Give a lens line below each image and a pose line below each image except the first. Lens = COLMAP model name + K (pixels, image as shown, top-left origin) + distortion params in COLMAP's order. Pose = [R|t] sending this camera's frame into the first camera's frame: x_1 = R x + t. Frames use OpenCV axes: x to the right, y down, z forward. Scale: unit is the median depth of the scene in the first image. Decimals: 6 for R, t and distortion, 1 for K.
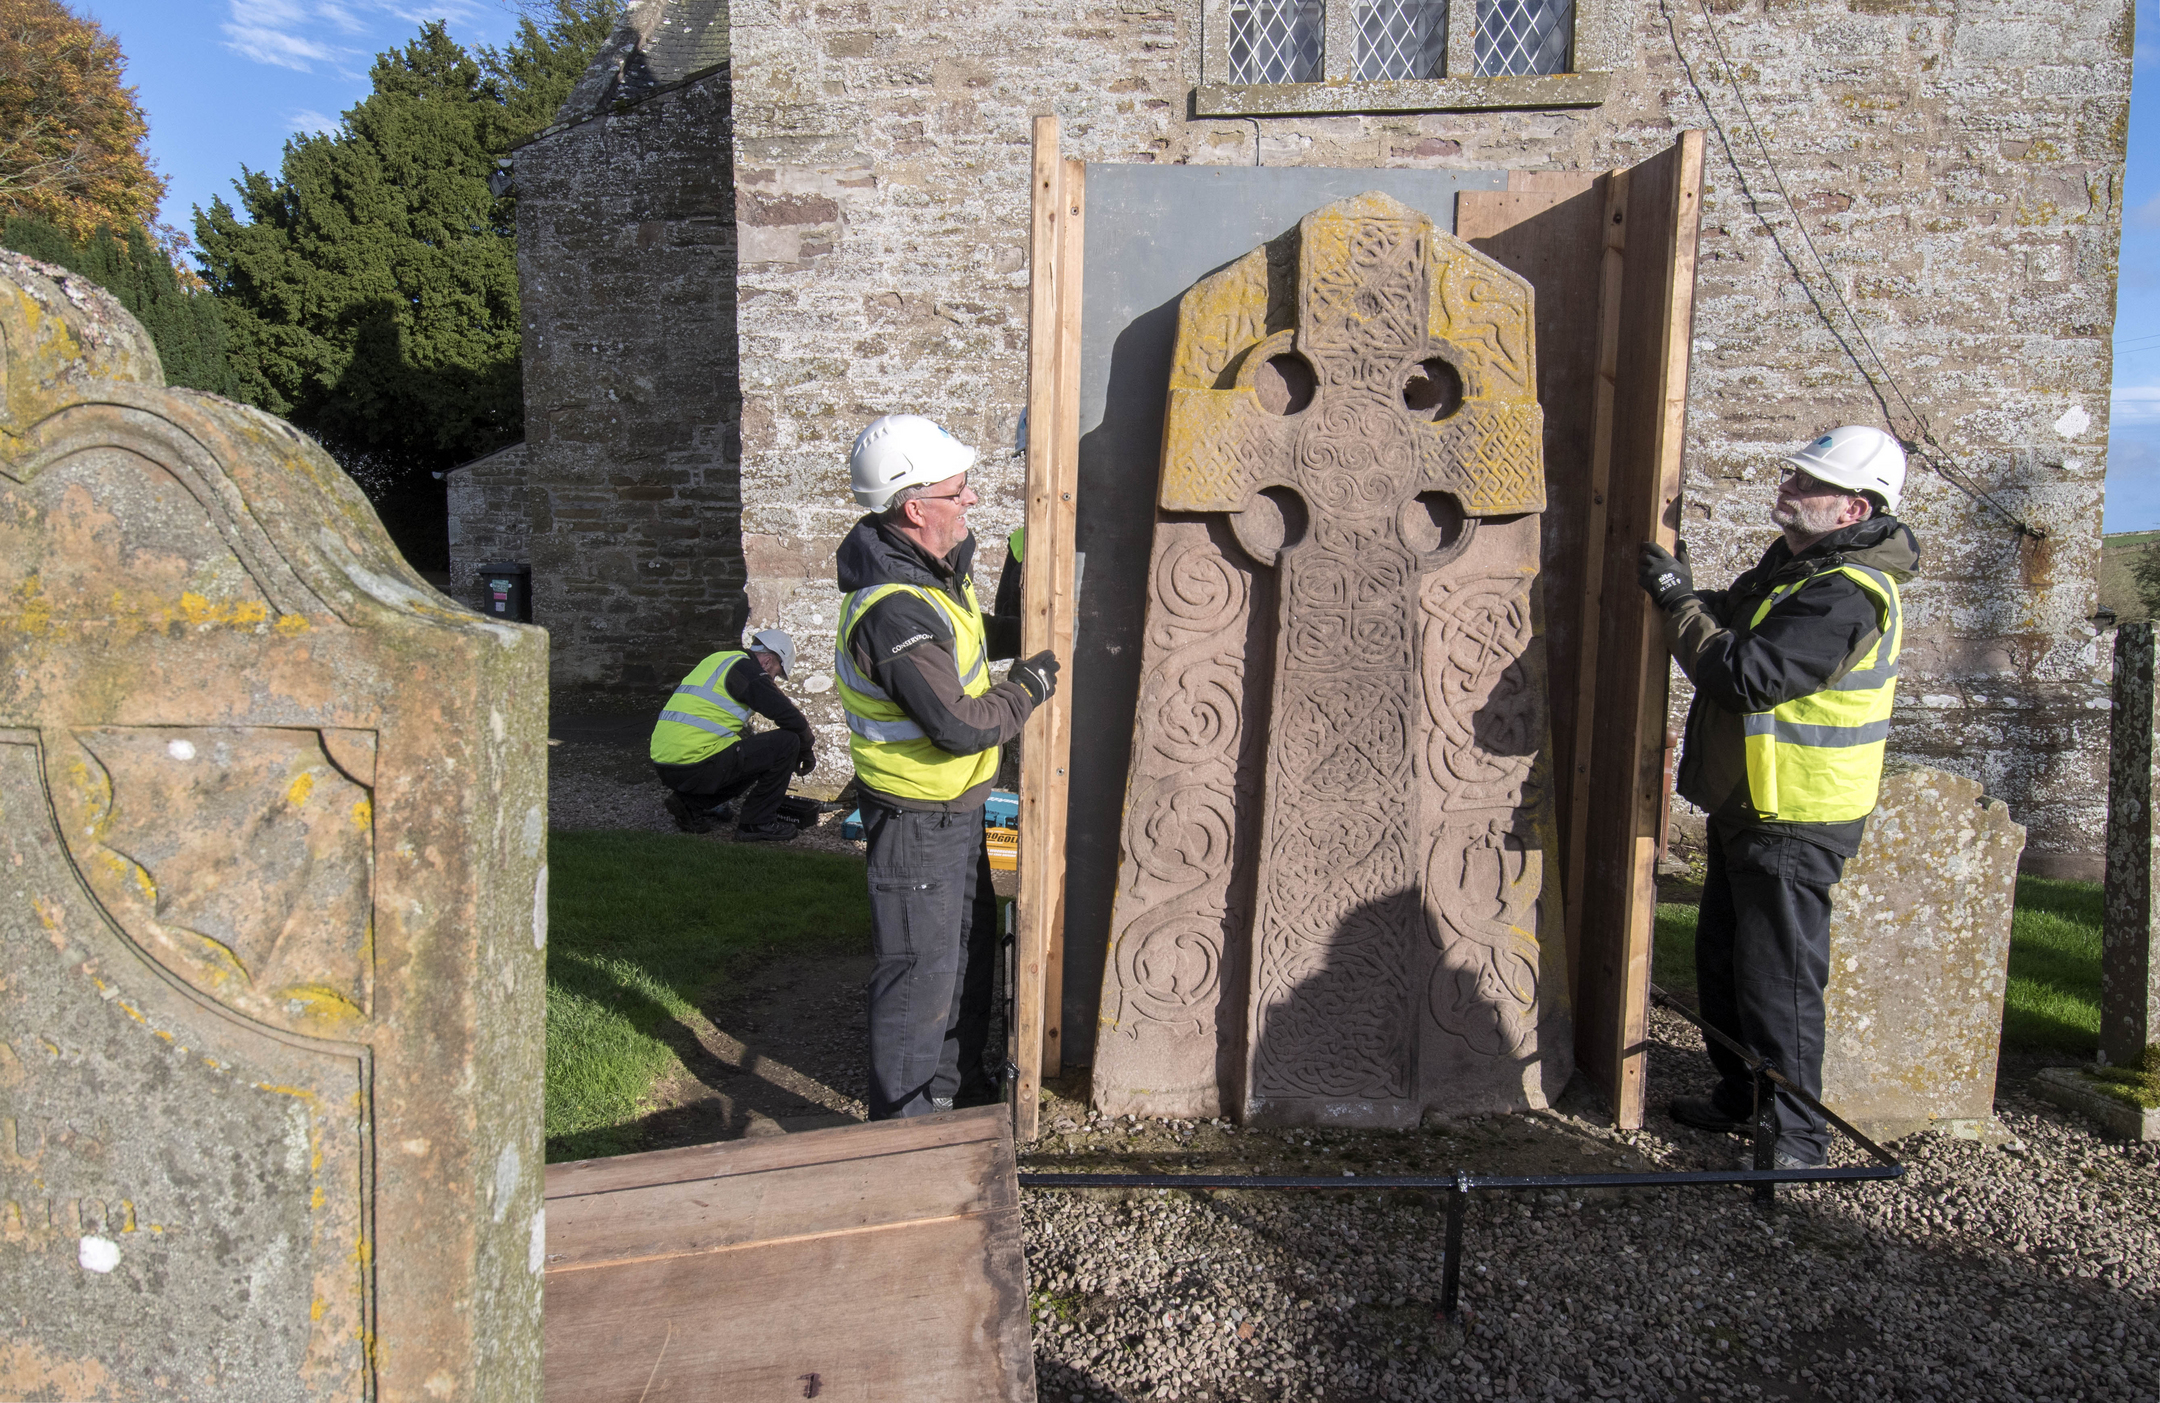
lens RADIAL K [[1505.9, 0, 1080.0], [0, 1505.9, 701.5], [0, 0, 1]] dist [0.064846, -0.065756]
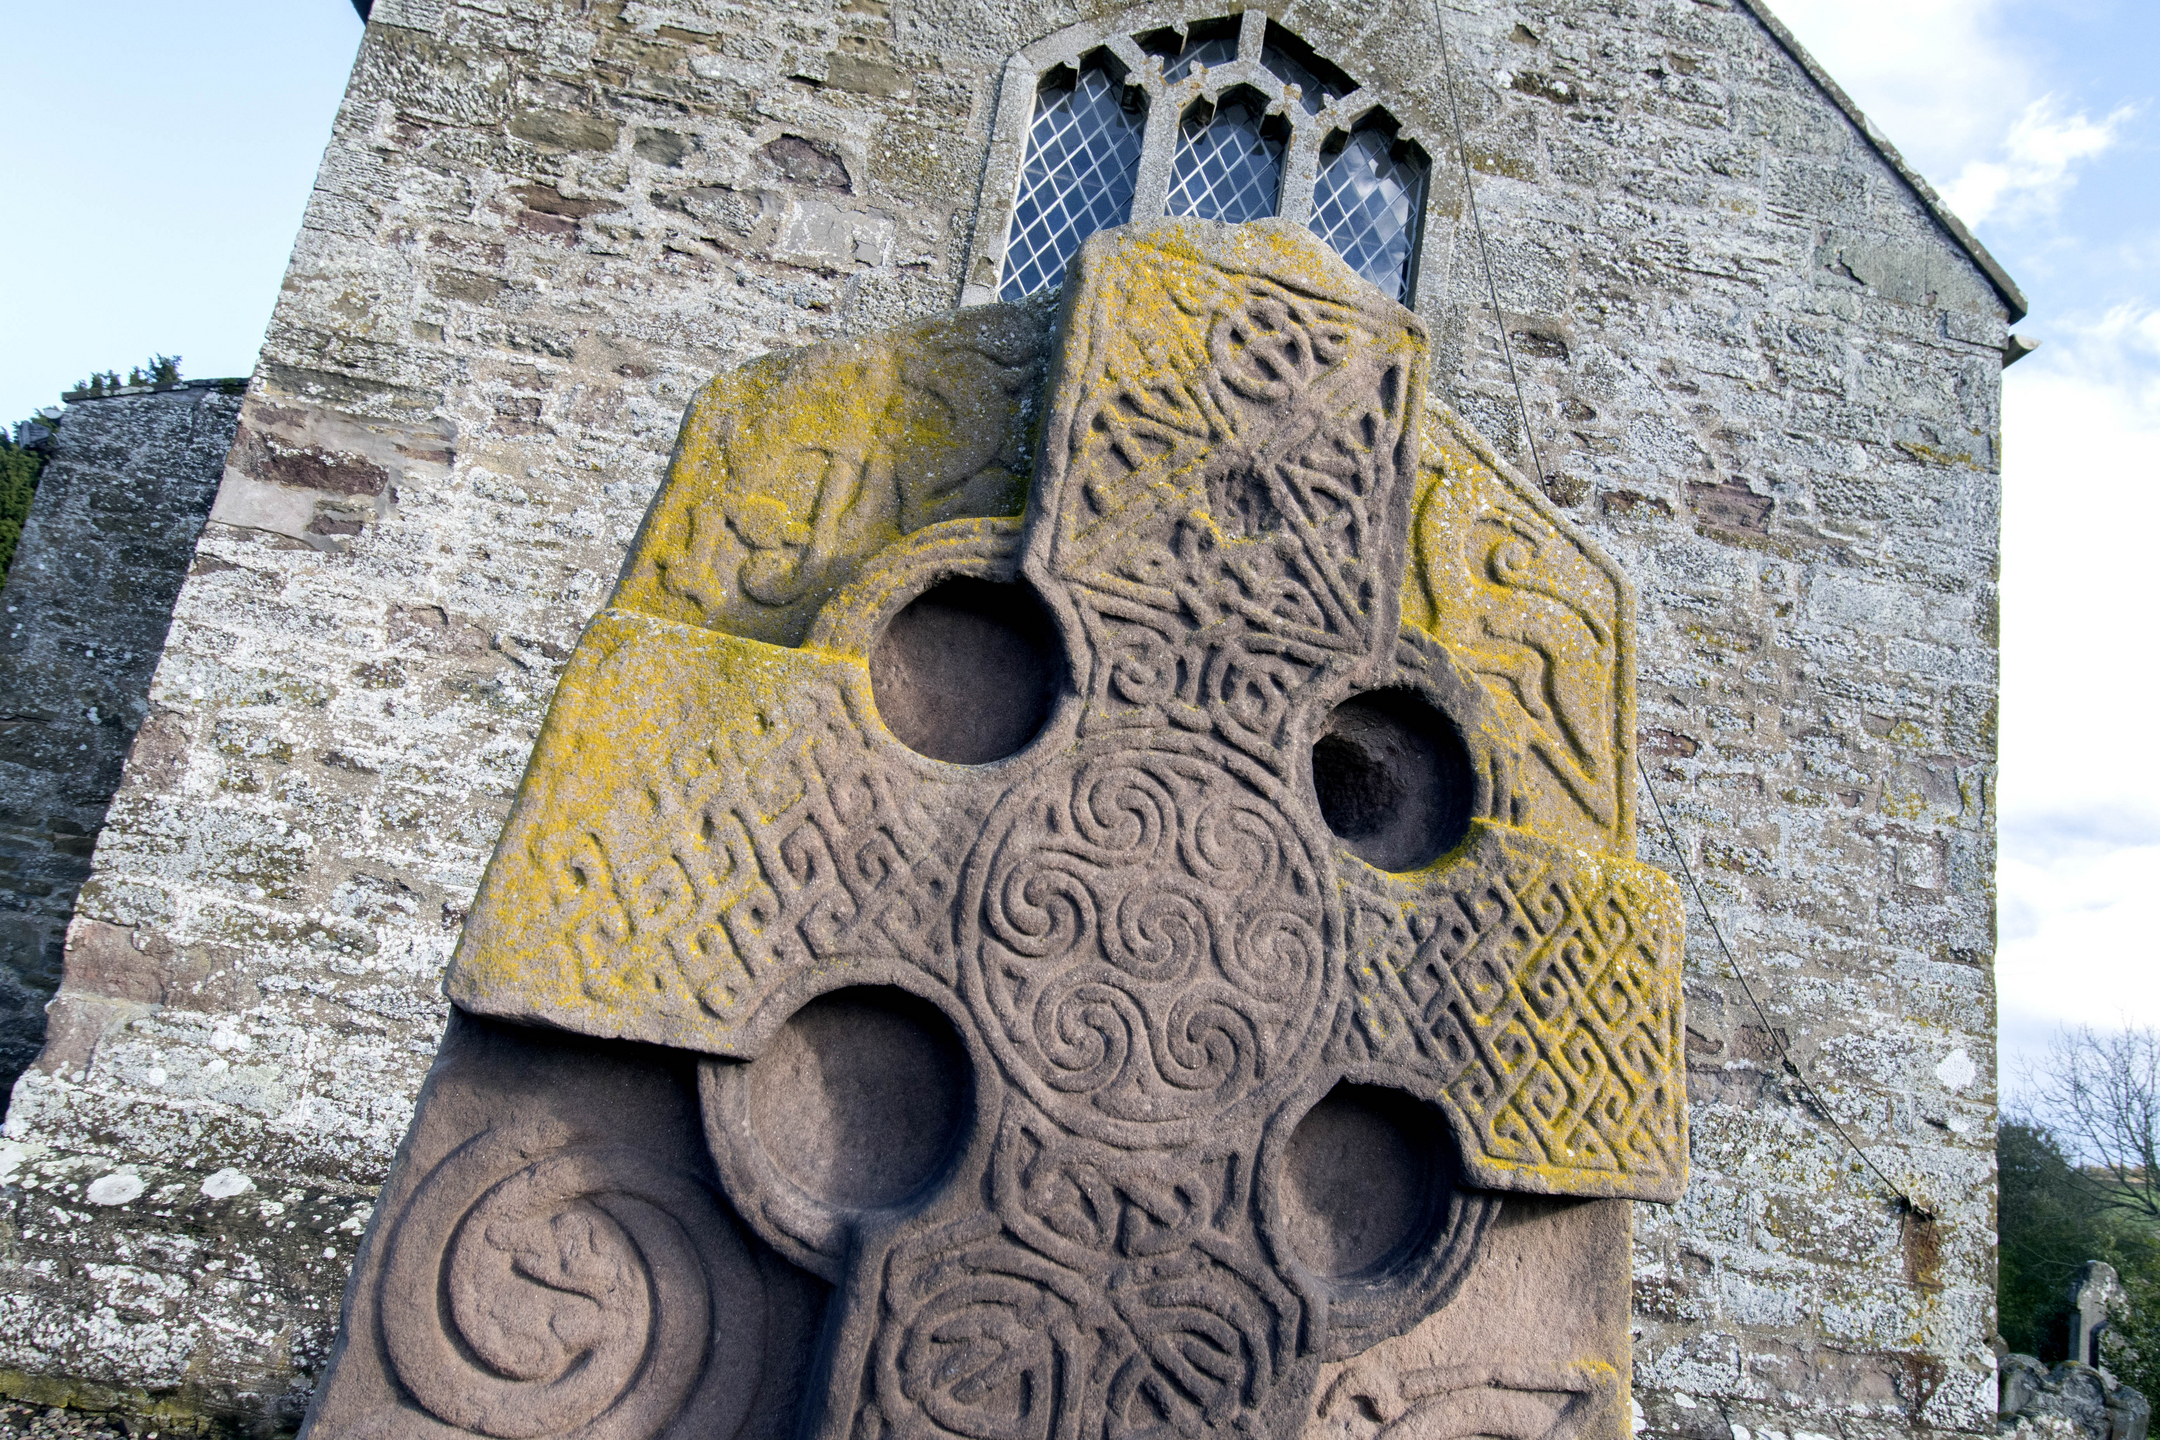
lens RADIAL K [[1400.9, 0, 1110.9], [0, 1400.9, 726.7], [0, 0, 1]] dist [0.055856, -0.061177]
pose [[0.959799, 0.198581, 0.198374, 0.058140], [-0.127224, 0.937749, -0.323174, -0.057758], [-0.250201, 0.284944, 0.925314, 0.387298]]
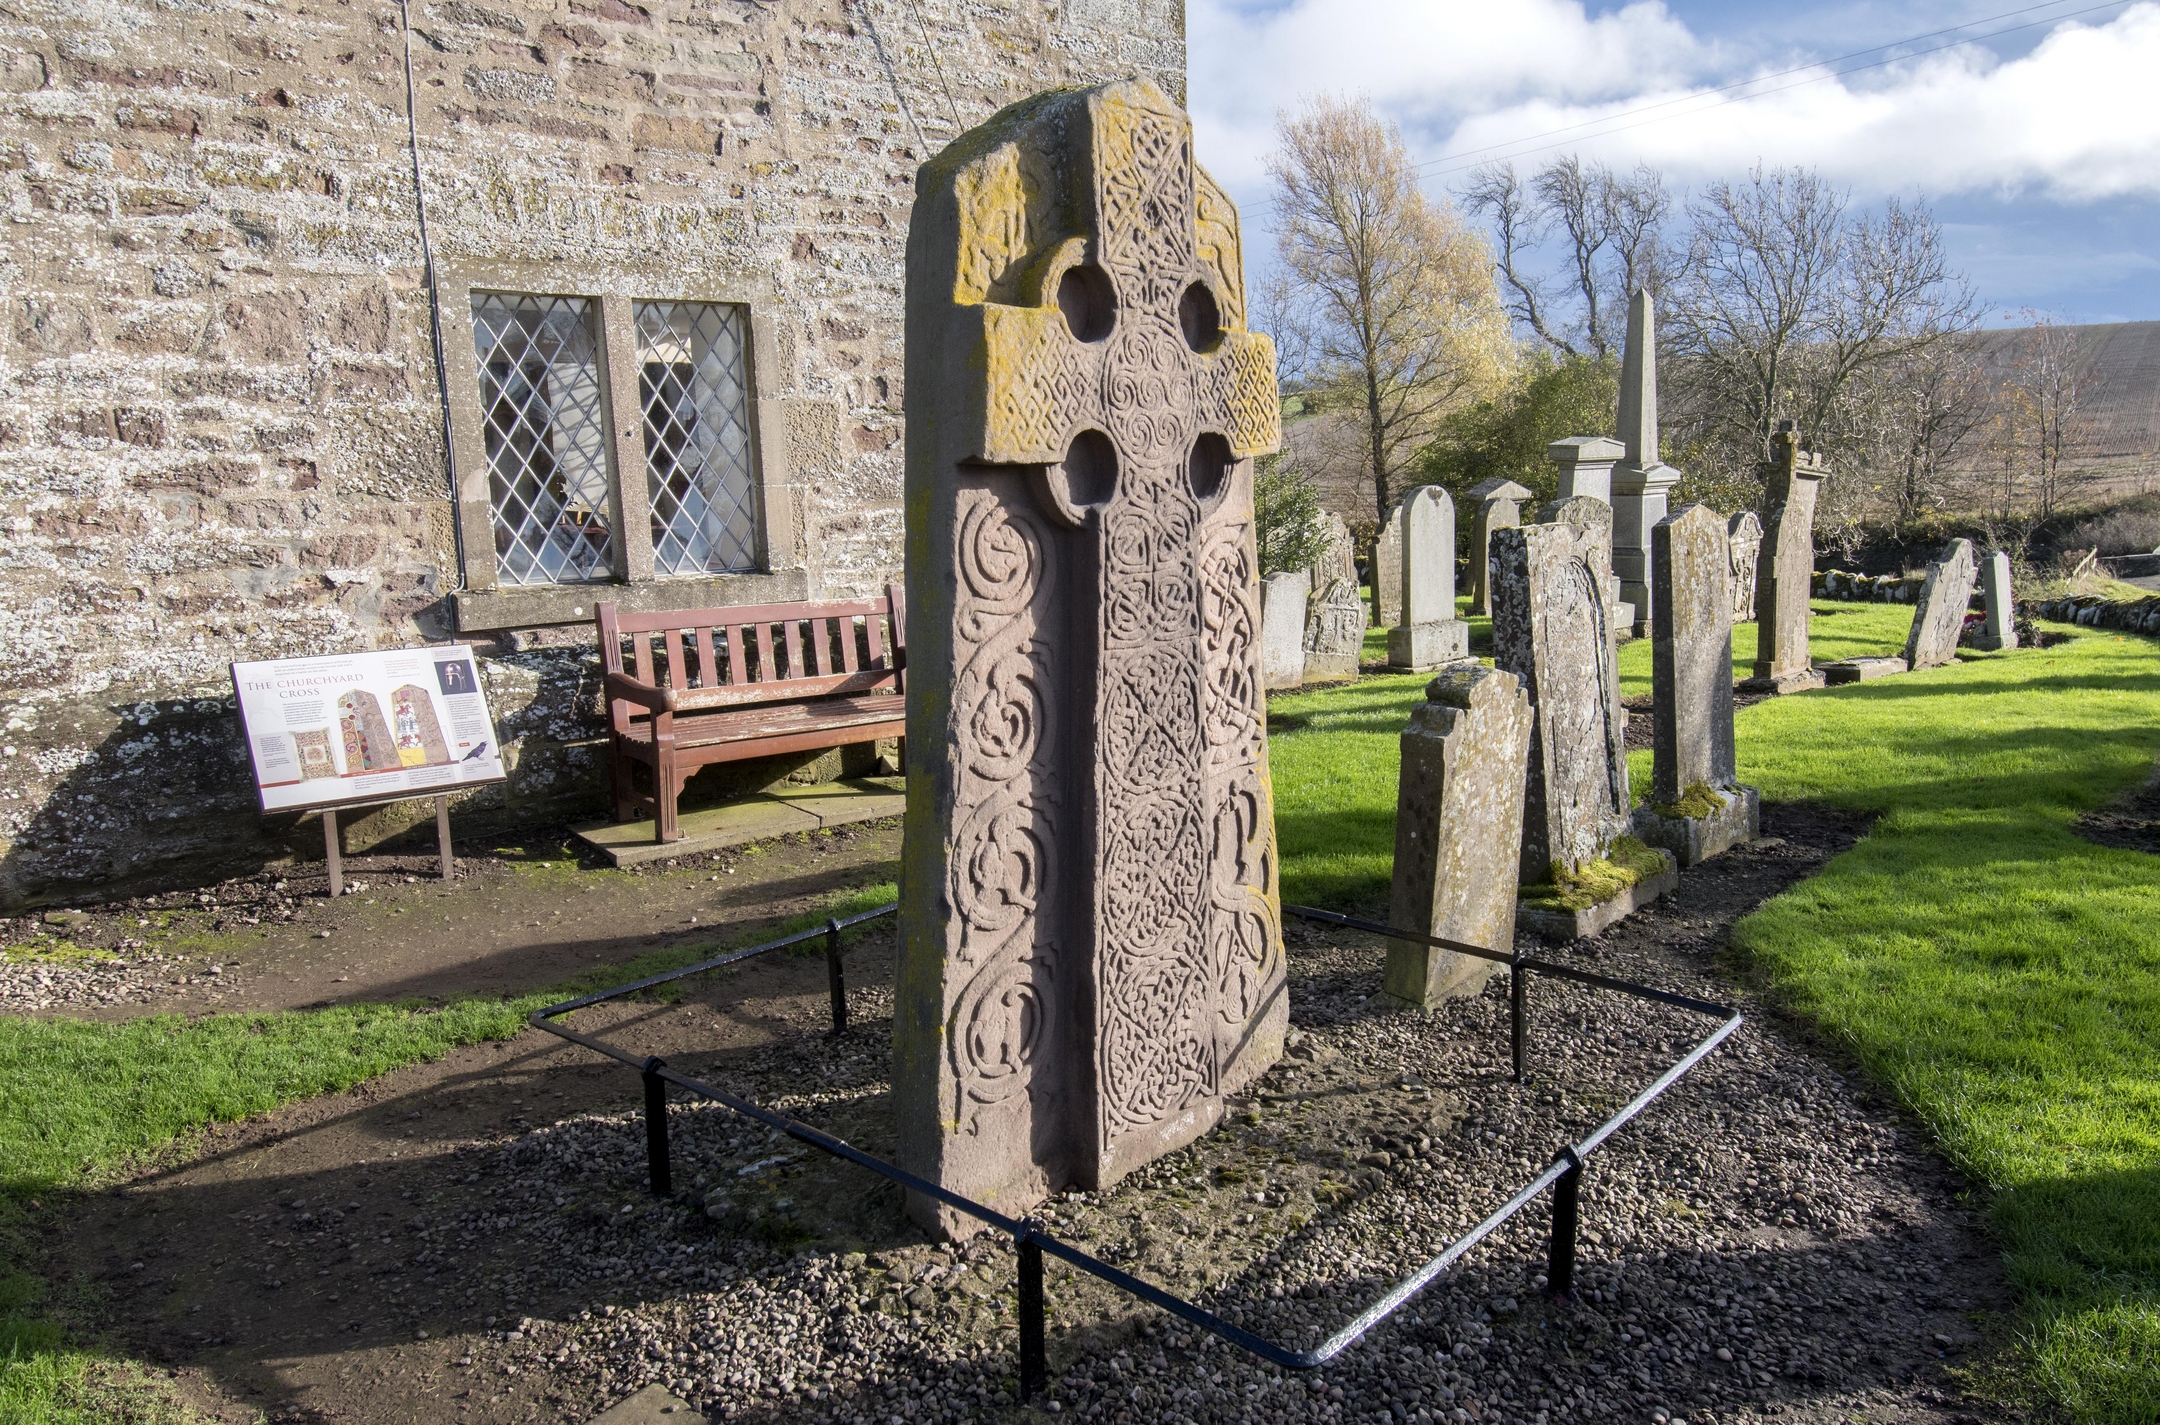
lens RADIAL K [[1510.6, 0, 1080.0], [0, 1510.6, 712.5], [0, 0, 1]] dist [0.052076, -0.055332]
pose [[0.699413, -0.147729, 0.699283, -0.252758], [0.103827, 0.989027, 0.105094, -0.041418], [-0.707136, -0.000900, 0.707077, 0.223809]]
